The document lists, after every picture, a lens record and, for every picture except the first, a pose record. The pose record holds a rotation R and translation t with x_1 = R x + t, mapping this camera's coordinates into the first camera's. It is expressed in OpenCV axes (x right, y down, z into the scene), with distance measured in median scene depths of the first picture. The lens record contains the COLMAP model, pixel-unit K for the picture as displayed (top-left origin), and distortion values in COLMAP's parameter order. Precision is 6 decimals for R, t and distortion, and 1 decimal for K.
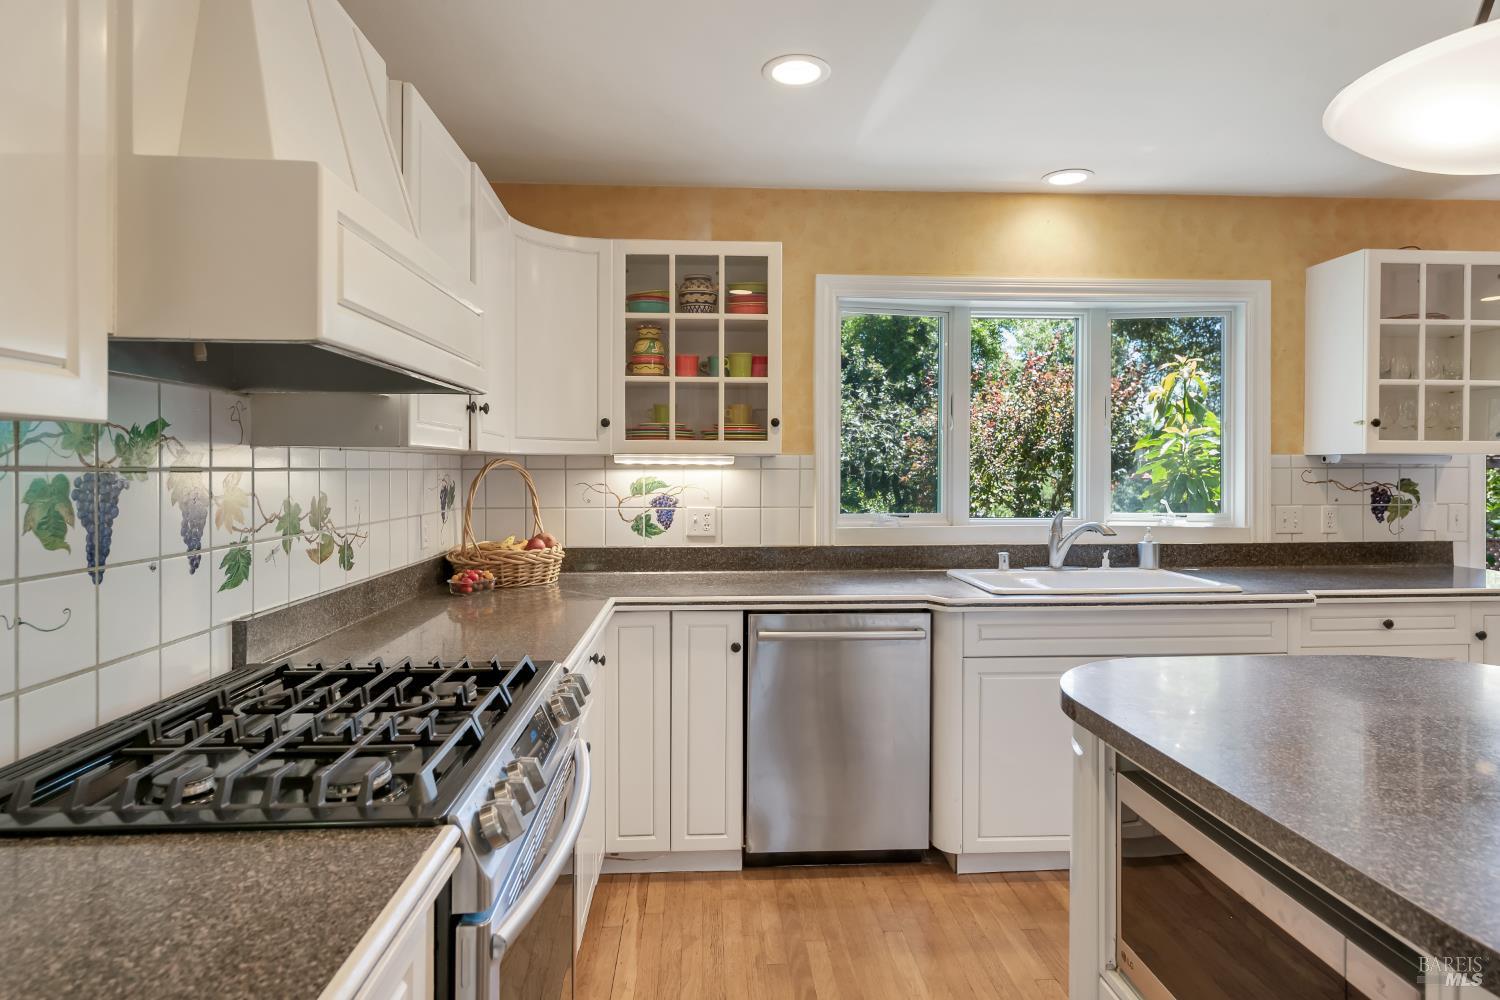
lens RADIAL K [[842.8, 0, 751.4], [0, 842.8, 478.1], [0, 0, 1]] dist [0.016220, -0.021948]
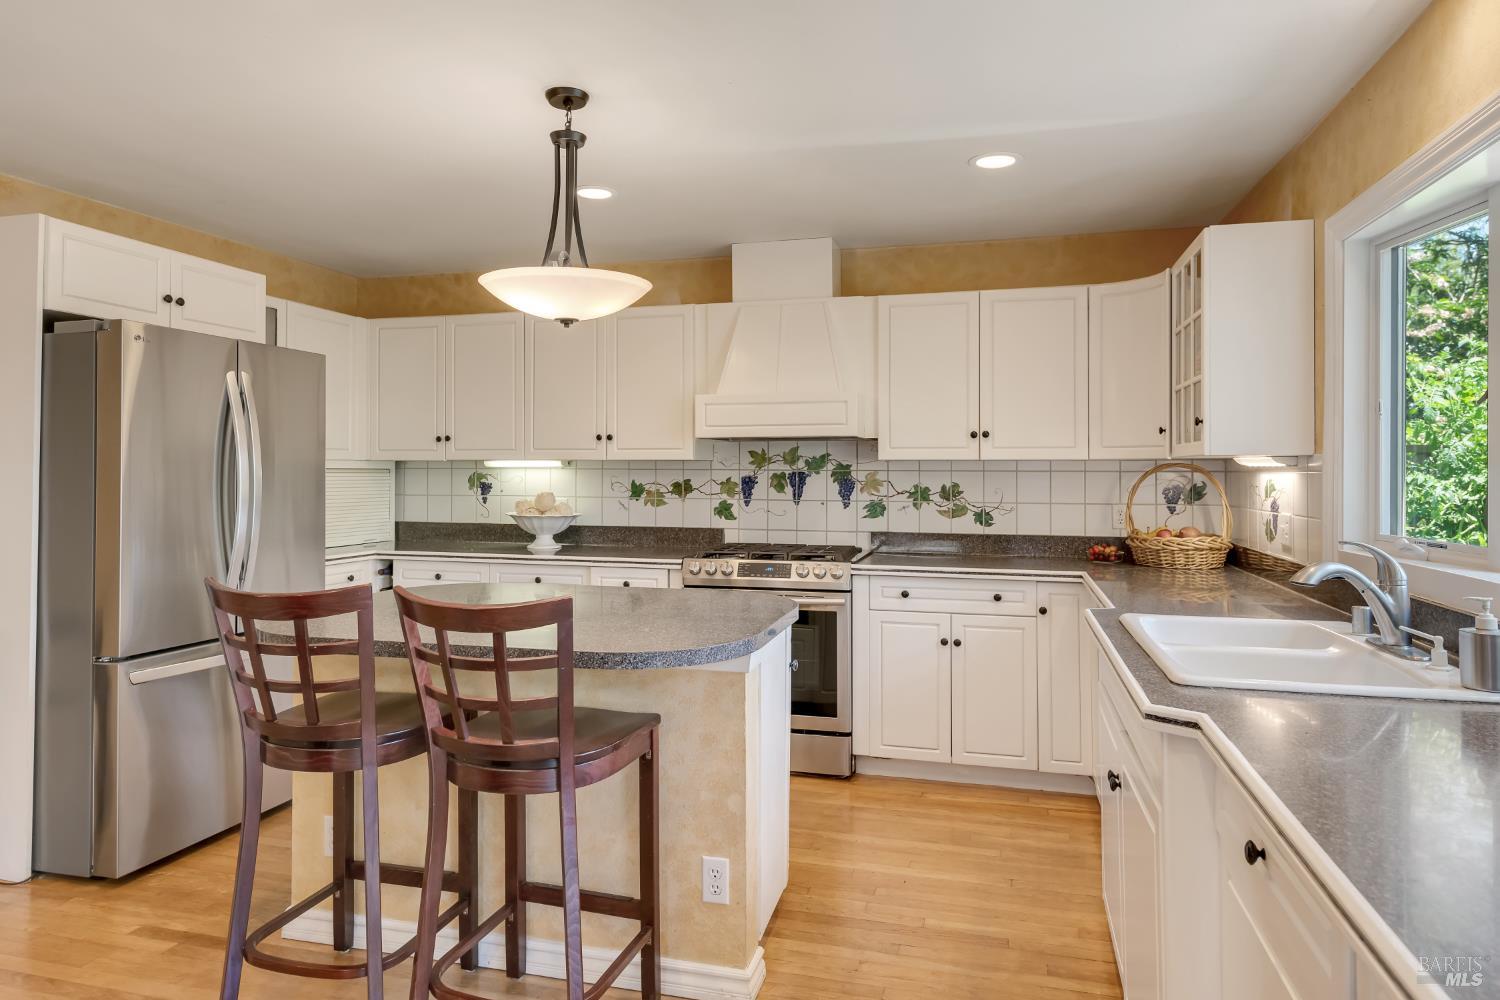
lens RADIAL K [[927.9, 0, 746.6], [0, 927.9, 465.6], [0, 0, 1]] dist [0.002353, 0.000284]
pose [[-0.316917, -0.010897, -0.948391, 1.181787], [-0.014927, 0.999867, -0.006500, -0.000934], [0.948336, 0.012097, -0.317038, 0.851329]]
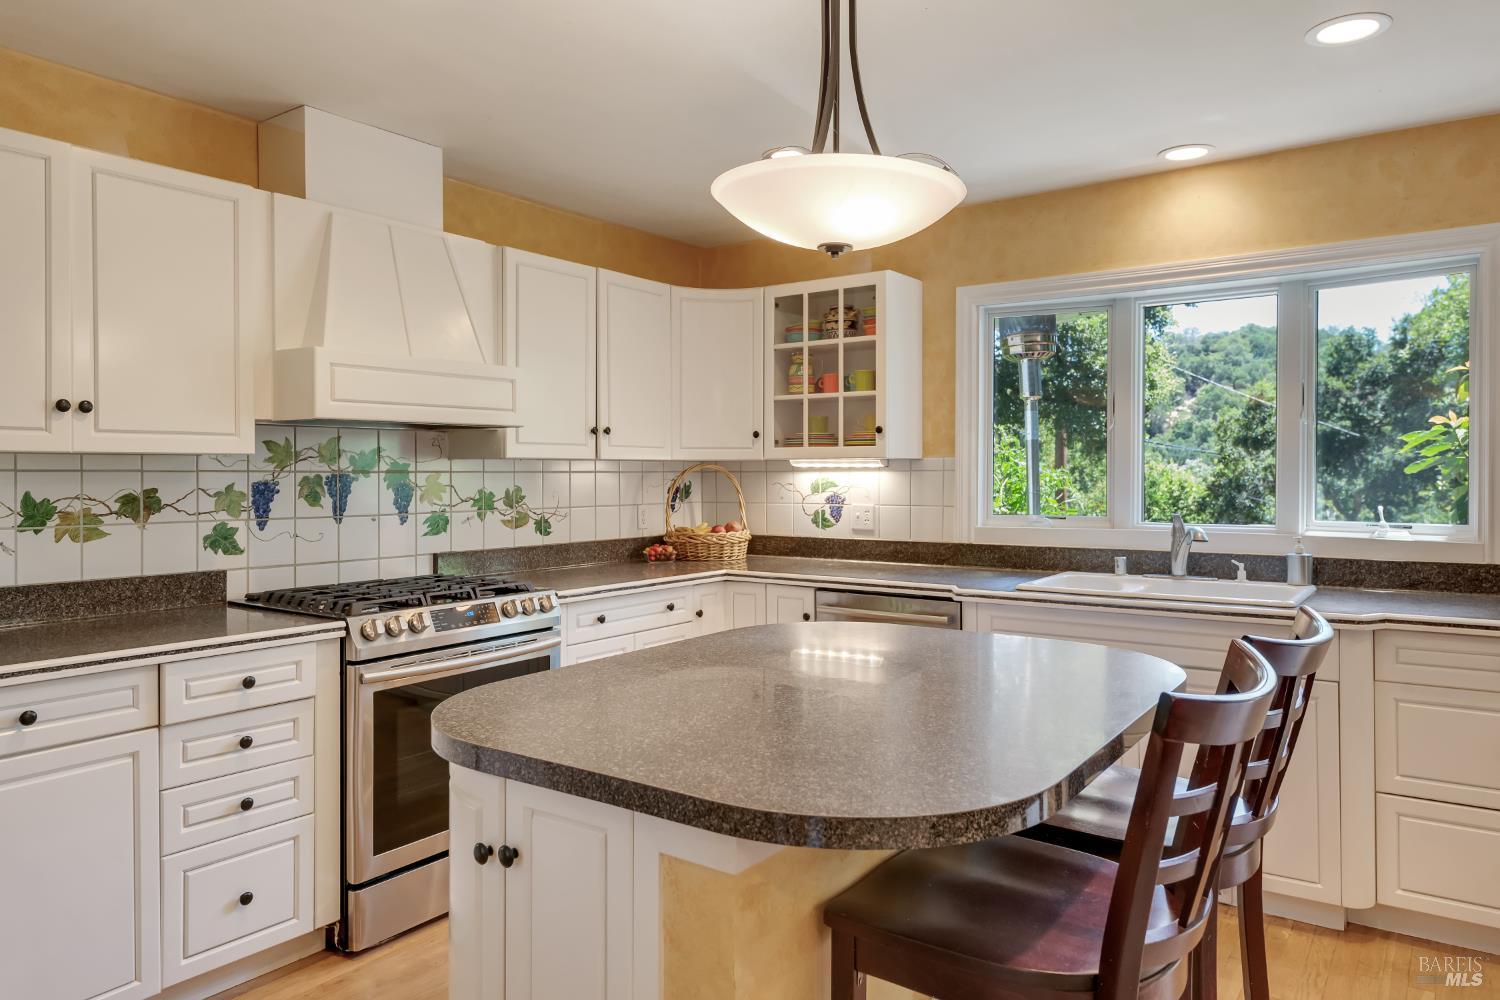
lens RADIAL K [[972.0, 0, 751.6], [0, 972.0, 481.6], [0, 0, 1]] dist [-0.001246, -0.001309]
pose [[0.777312, 0.002709, -0.629110, 0.719975], [-0.003926, 0.999992, -0.000546, 0.005391], [0.629103, 0.002895, 0.777316, -0.127223]]
